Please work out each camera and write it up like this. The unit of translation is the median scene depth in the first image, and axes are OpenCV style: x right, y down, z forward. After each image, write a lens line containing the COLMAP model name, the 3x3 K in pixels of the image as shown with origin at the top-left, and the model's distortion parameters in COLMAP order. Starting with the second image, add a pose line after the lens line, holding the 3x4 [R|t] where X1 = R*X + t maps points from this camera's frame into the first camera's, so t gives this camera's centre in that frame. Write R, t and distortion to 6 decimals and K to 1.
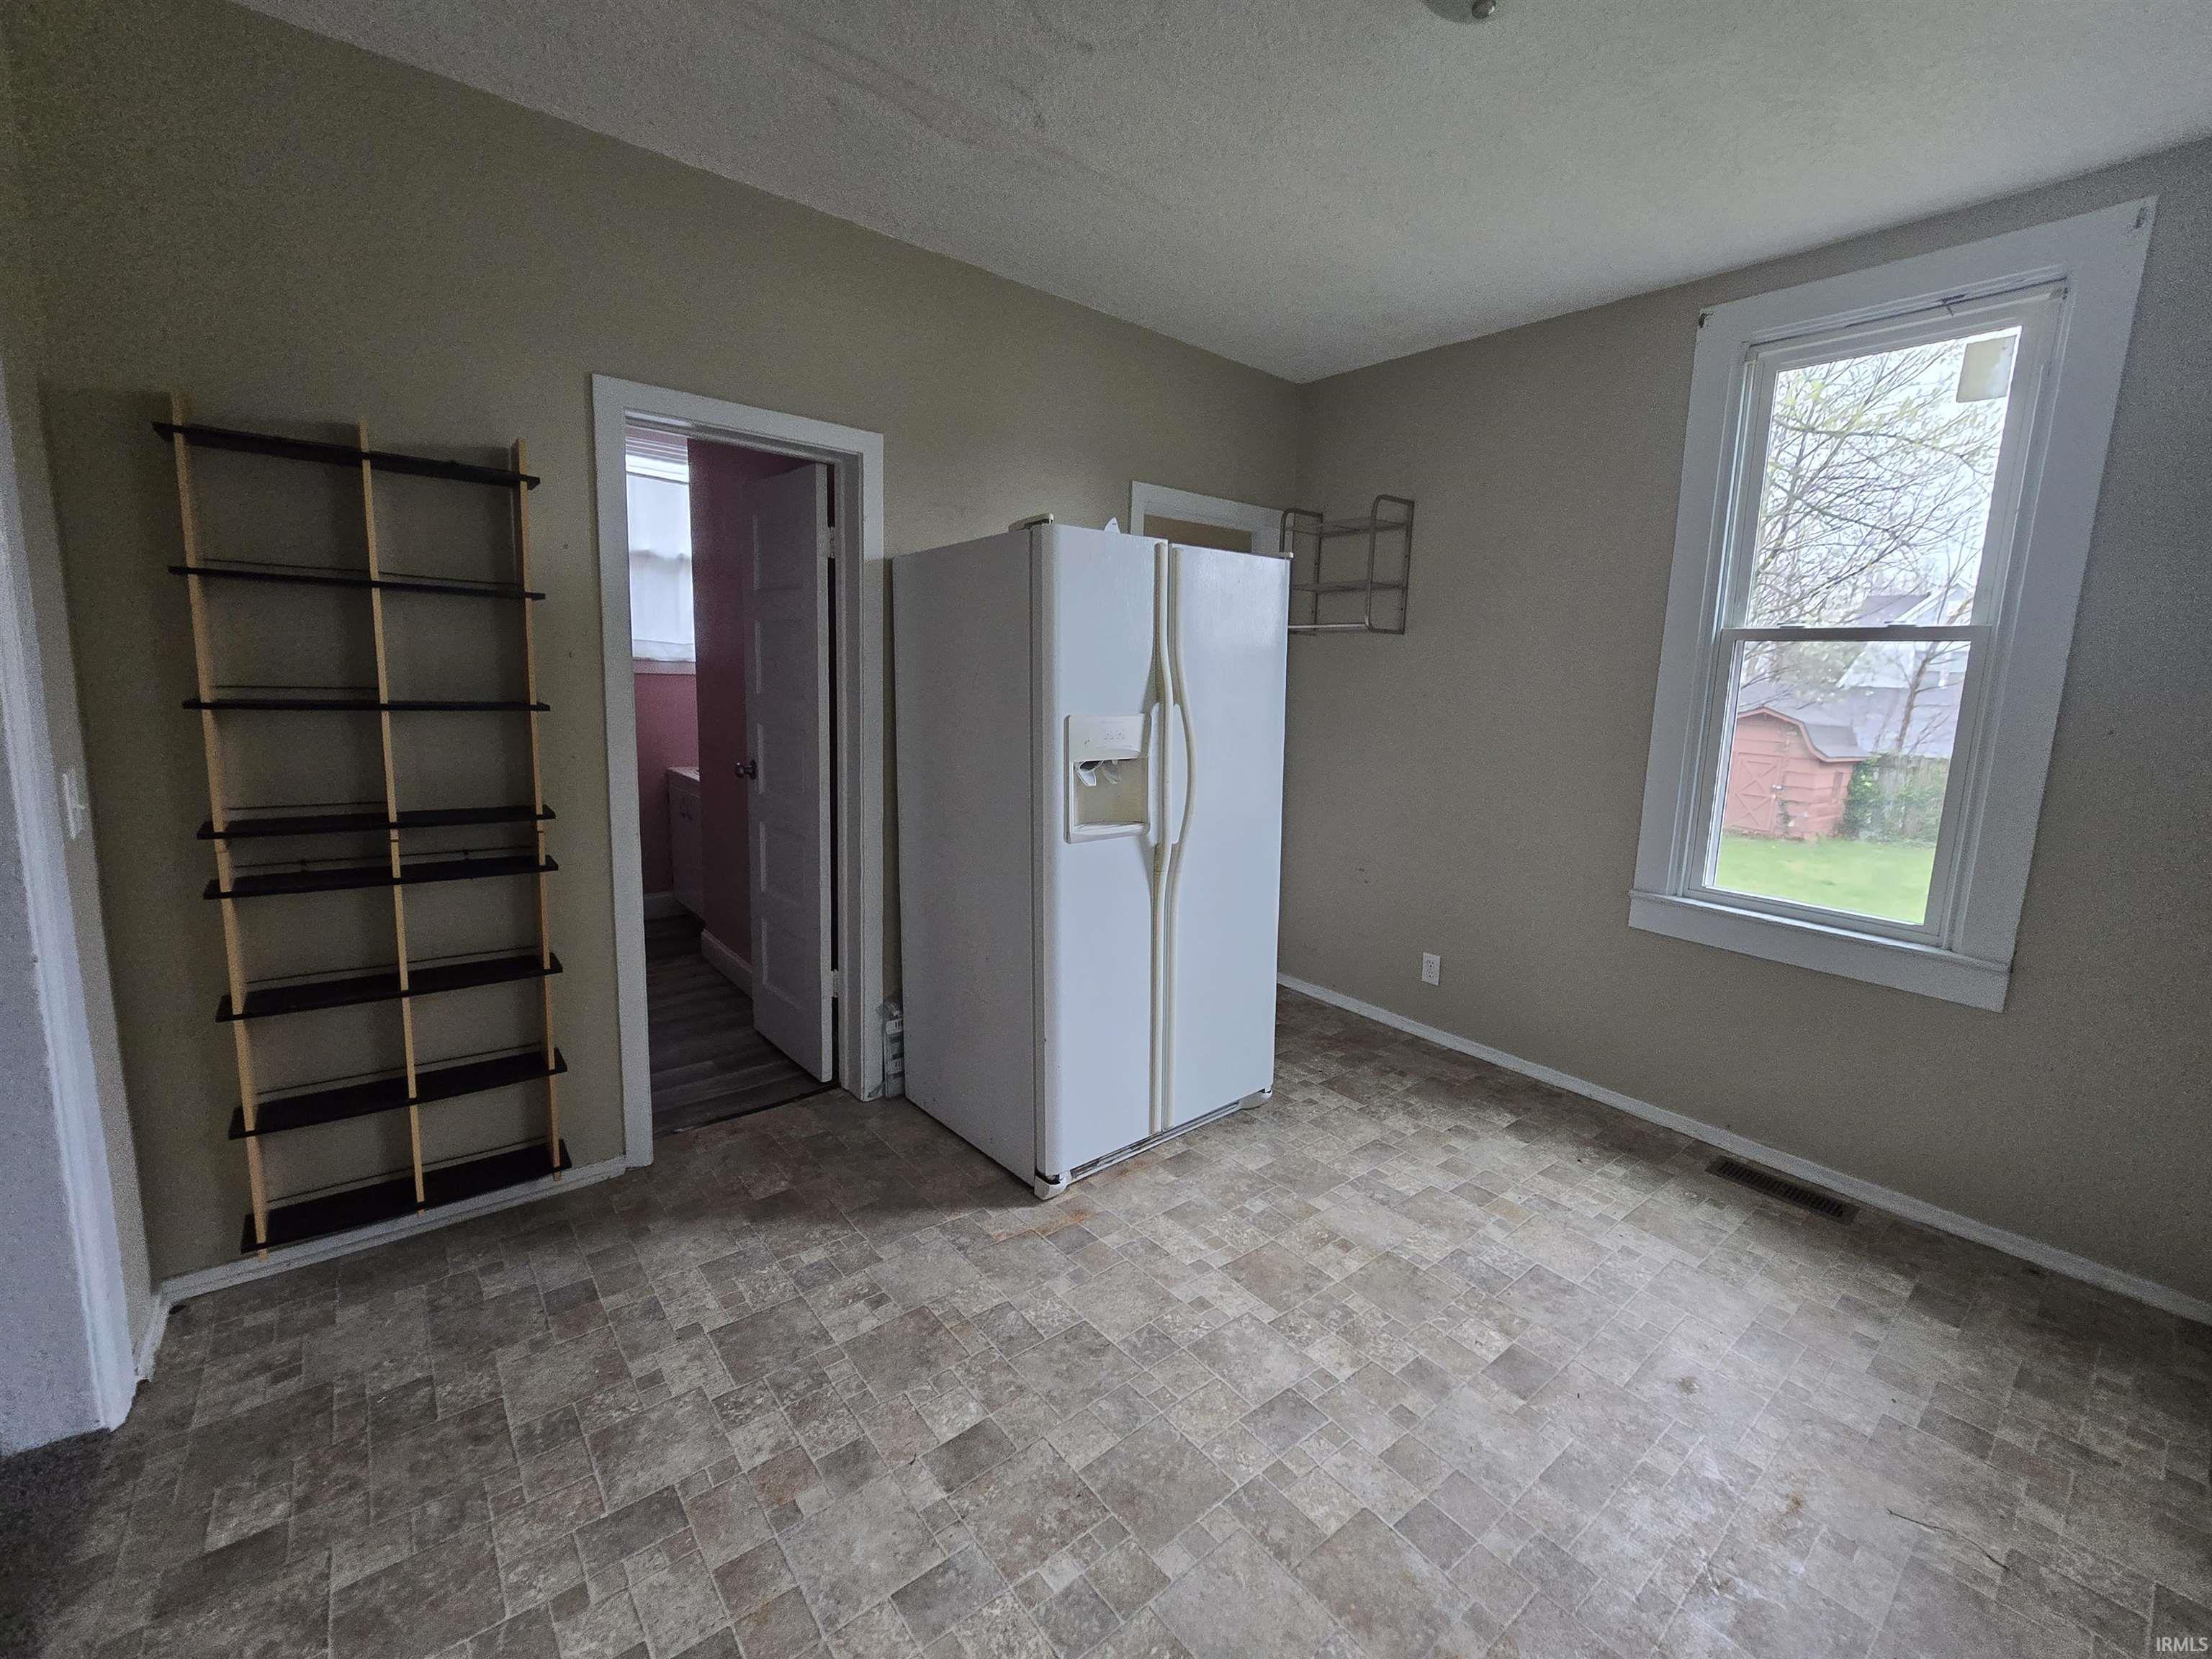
lens RADIAL K [[909.6, 0, 1109.3], [0, 909.6, 818.7], [0, 0, 1]] dist [0.000445, 0.000498]
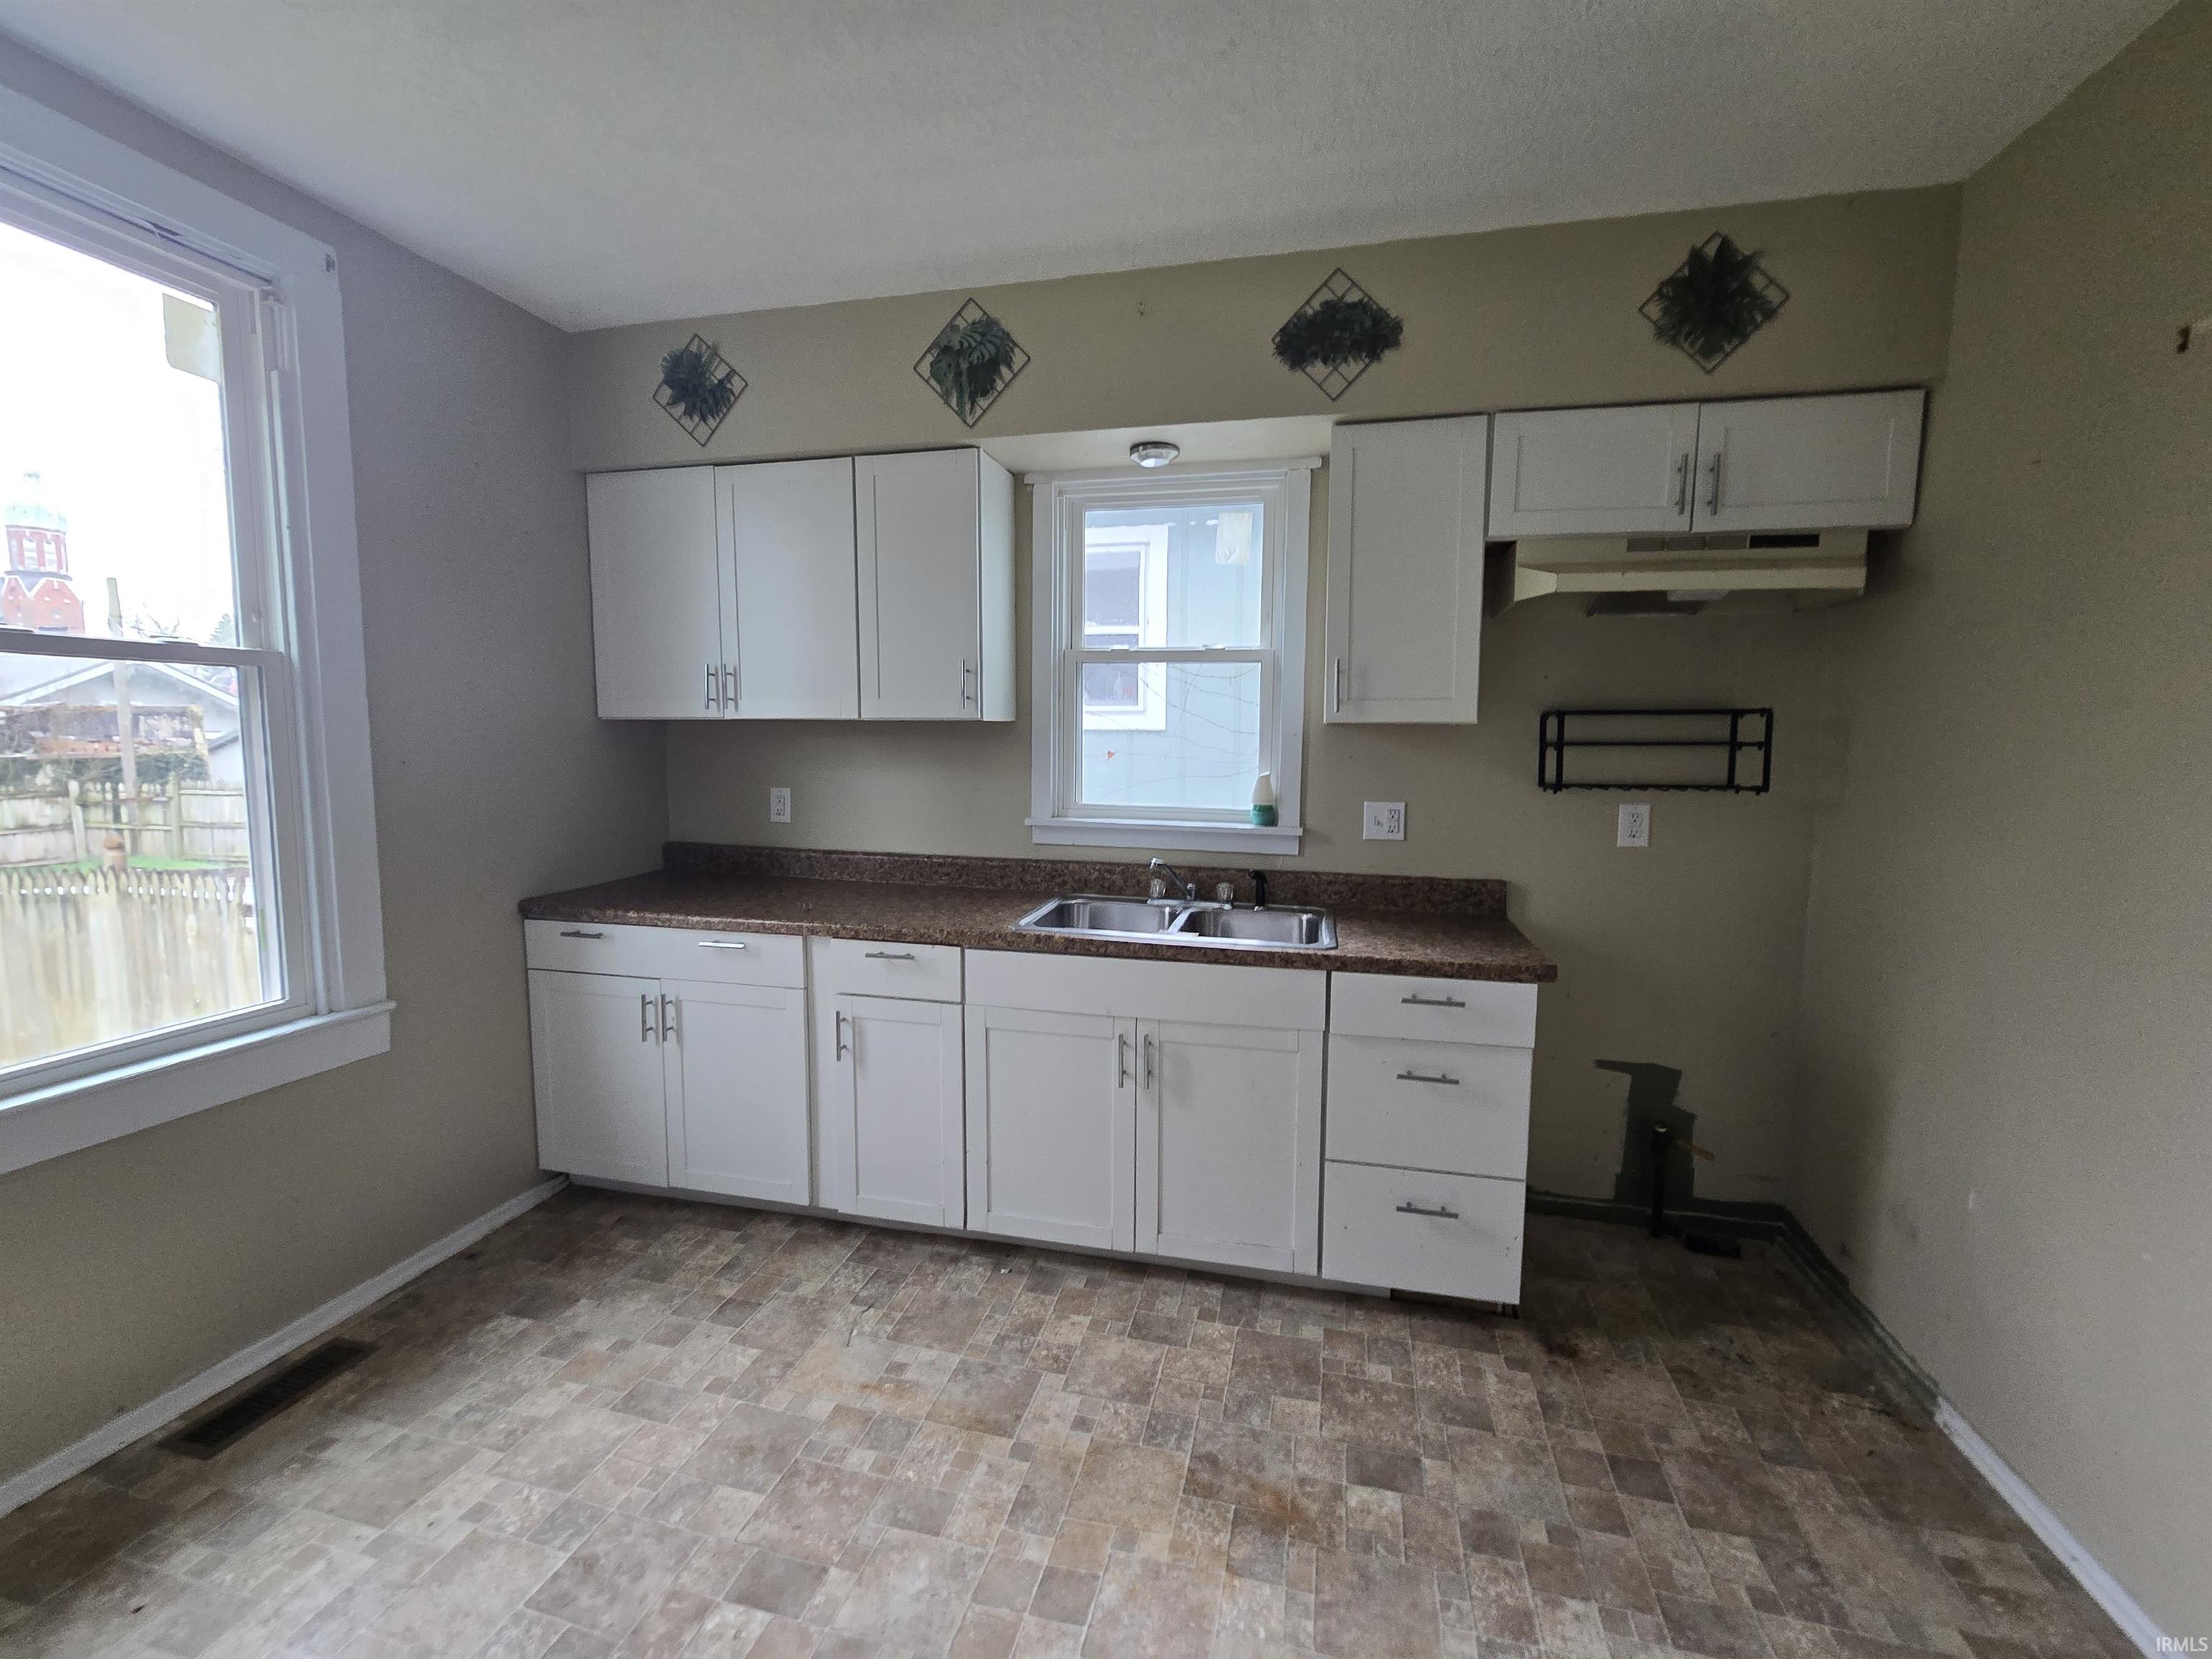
lens RADIAL K [[909.6, 0, 1122.0], [0, 909.6, 816.8], [0, 0, 1]] dist [0.000445, 0.000498]
pose [[-0.604910, -0.116739, 0.787690, -0.244589], [0.087786, 0.973389, 0.211676, -0.170784], [-0.791440, 0.197193, -0.578565, 0.888442]]
